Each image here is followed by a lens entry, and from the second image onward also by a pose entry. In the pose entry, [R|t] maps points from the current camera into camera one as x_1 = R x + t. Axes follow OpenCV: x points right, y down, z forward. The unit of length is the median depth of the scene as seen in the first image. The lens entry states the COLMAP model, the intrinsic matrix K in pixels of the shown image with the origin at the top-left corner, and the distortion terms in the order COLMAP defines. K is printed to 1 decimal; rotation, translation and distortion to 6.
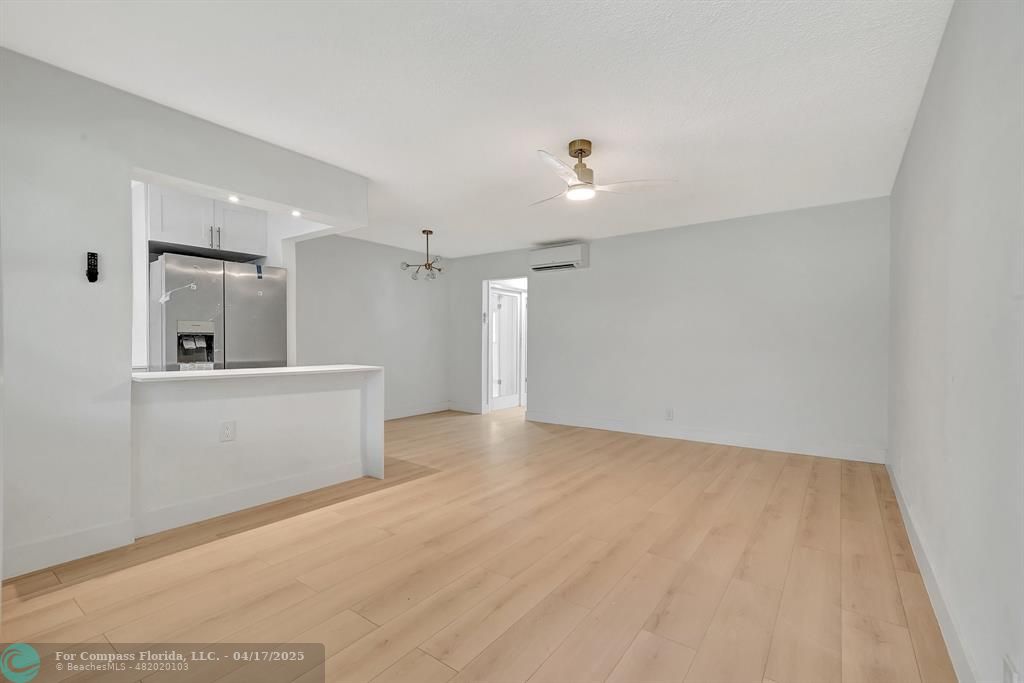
lens RADIAL K [[459.9, 0, 513.2], [0, 459.9, 346.6], [0, 0, 1]] dist [-0.007327, 0.001623]
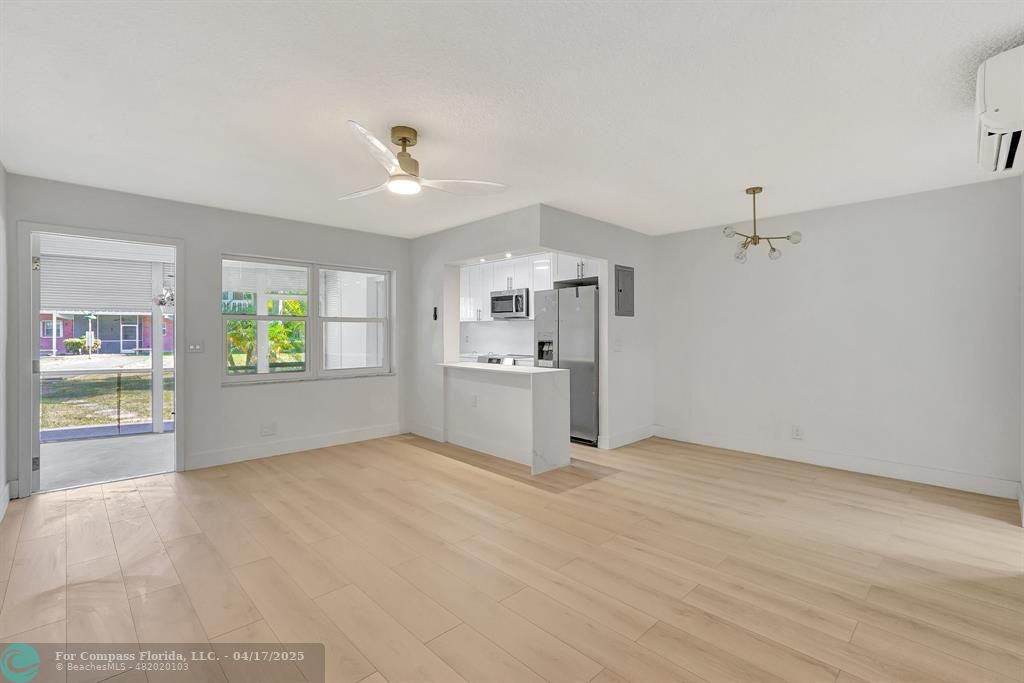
lens RADIAL K [[459.9, 0, 500.8], [0, 459.9, 333.8], [0, 0, 1]] dist [-0.007327, 0.001623]
pose [[-0.184628, -0.005237, -0.982794, 0.804791], [-0.011542, 0.999928, -0.003160, -0.044511], [0.982741, 0.010760, -0.184675, 1.115065]]
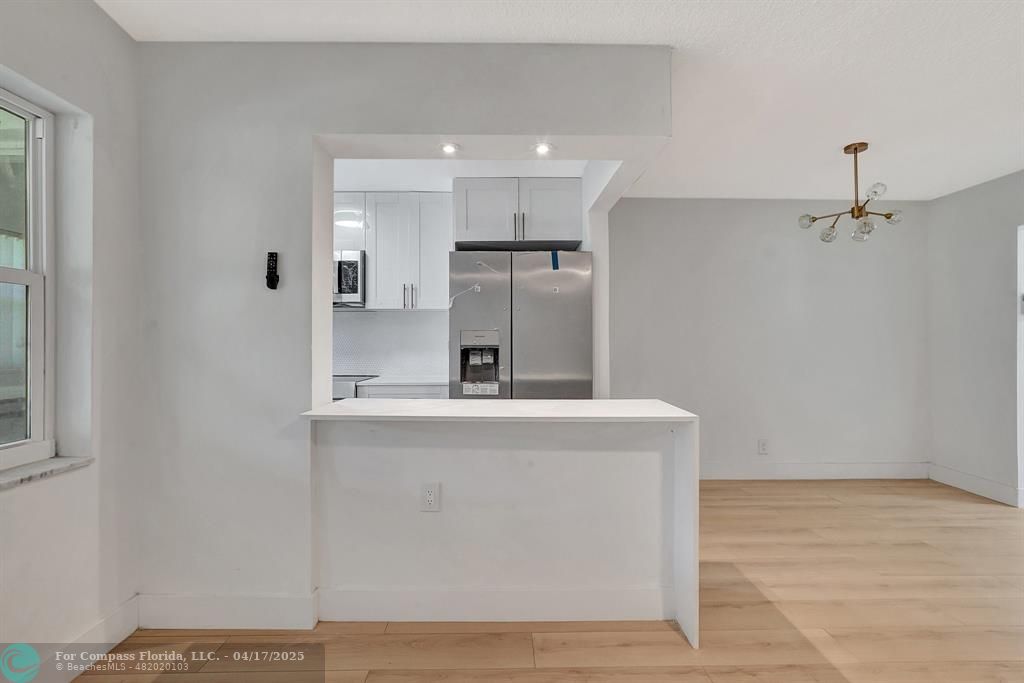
lens RADIAL K [[459.9, 0, 506.1], [0, 459.9, 341.9], [0, 0, 1]] dist [-0.007327, 0.001623]
pose [[0.605971, -0.005944, -0.795465, -0.020070], [-0.006861, 0.999896, -0.012698, -0.025951], [0.795457, 0.013152, 0.605867, 0.538447]]
